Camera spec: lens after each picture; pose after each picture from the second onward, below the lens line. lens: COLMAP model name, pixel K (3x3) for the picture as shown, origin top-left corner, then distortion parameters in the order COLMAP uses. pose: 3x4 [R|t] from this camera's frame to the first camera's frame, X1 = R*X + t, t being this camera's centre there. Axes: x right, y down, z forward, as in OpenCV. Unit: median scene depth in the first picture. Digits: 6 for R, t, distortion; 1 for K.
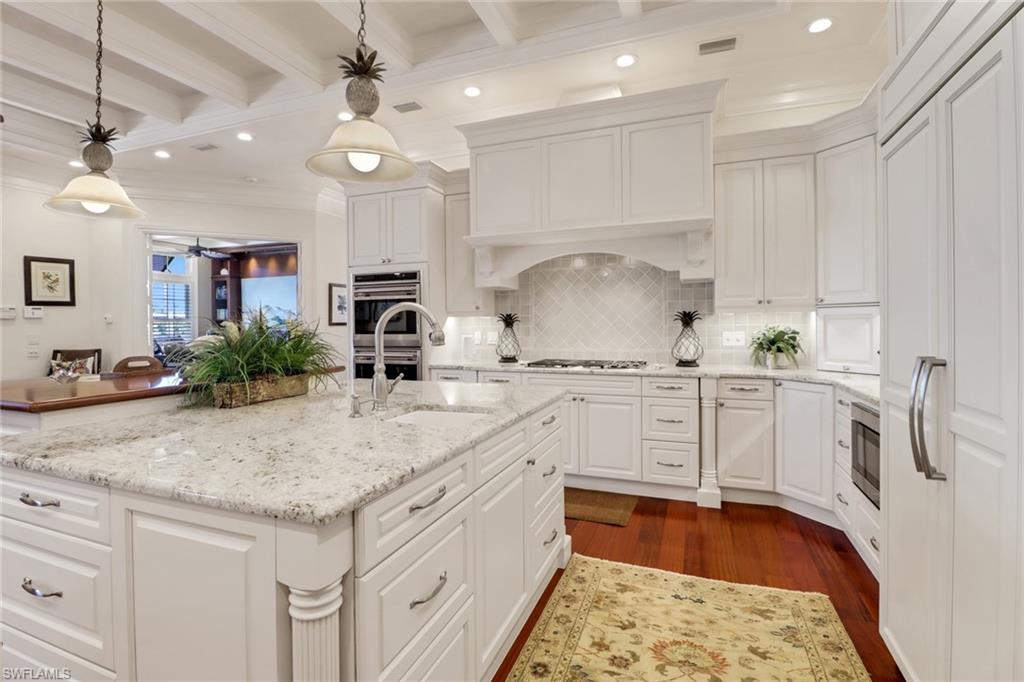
lens RADIAL K [[482.9, 0, 513.4], [0, 482.9, 326.2], [0, 0, 1]] dist [-0.017063, -0.001077]
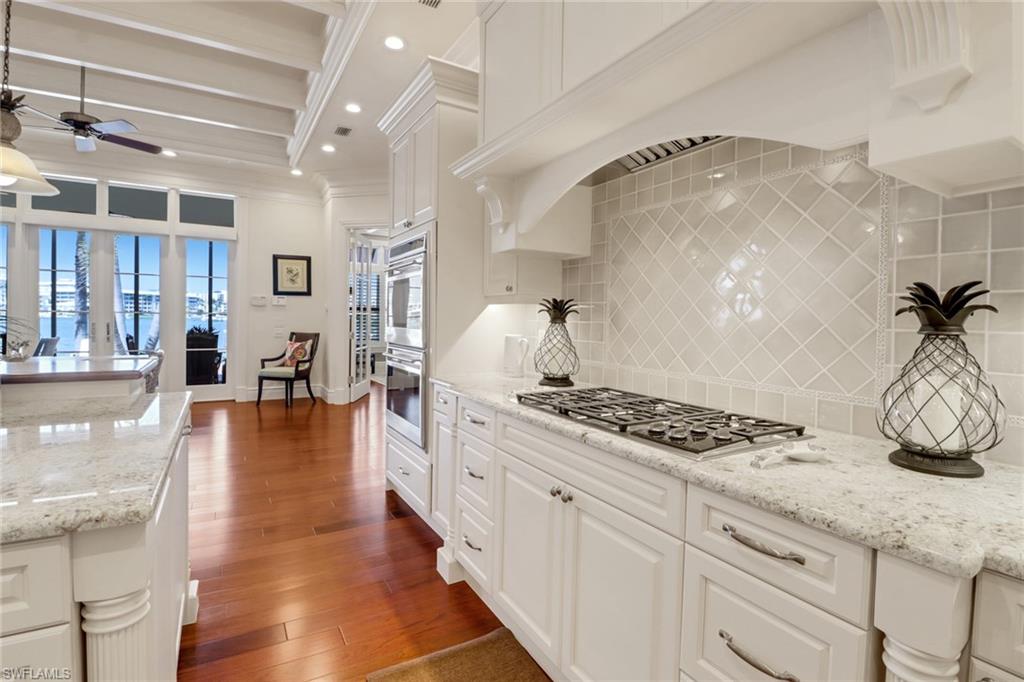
lens RADIAL K [[482.9, 0, 513.4], [0, 482.9, 326.2], [0, 0, 1]] dist [-0.017063, -0.001077]
pose [[0.779555, 0.032215, -0.625504, 0.231510], [-0.026893, 0.999477, 0.017959, -0.002179], [0.625756, 0.002822, 0.780014, 0.413327]]
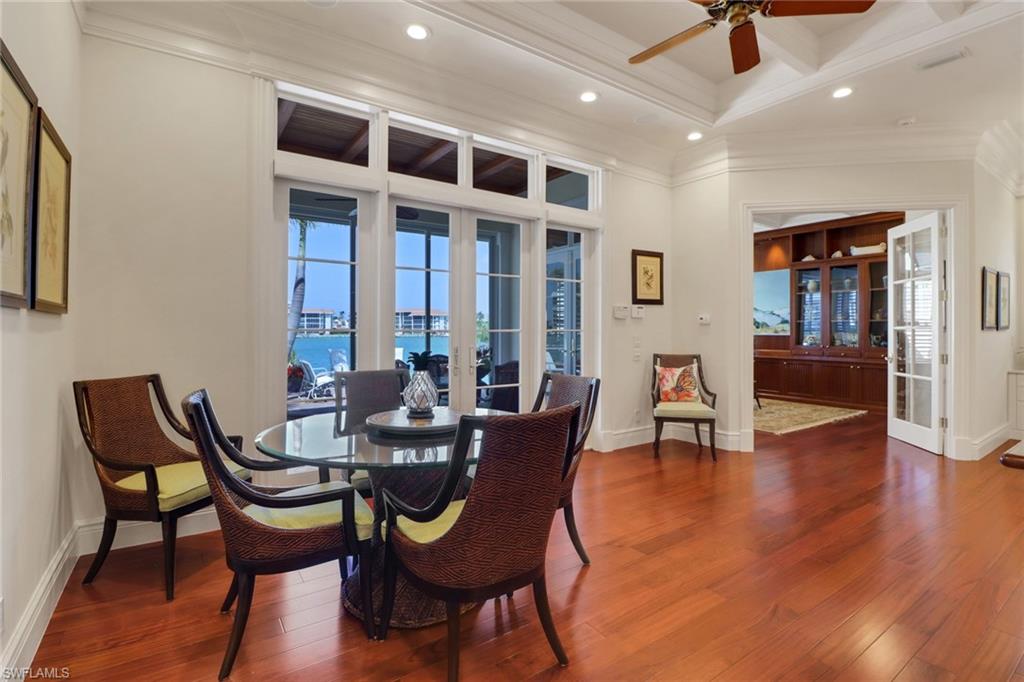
lens RADIAL K [[482.9, 0, 513.4], [0, 482.9, 326.2], [0, 0, 1]] dist [-0.017063, -0.001077]
pose [[0.820674, 0.005727, -0.571369, -0.682208], [-0.011680, 0.999909, -0.006753, 0.007571], [0.571278, 0.012215, 0.820666, 0.108470]]
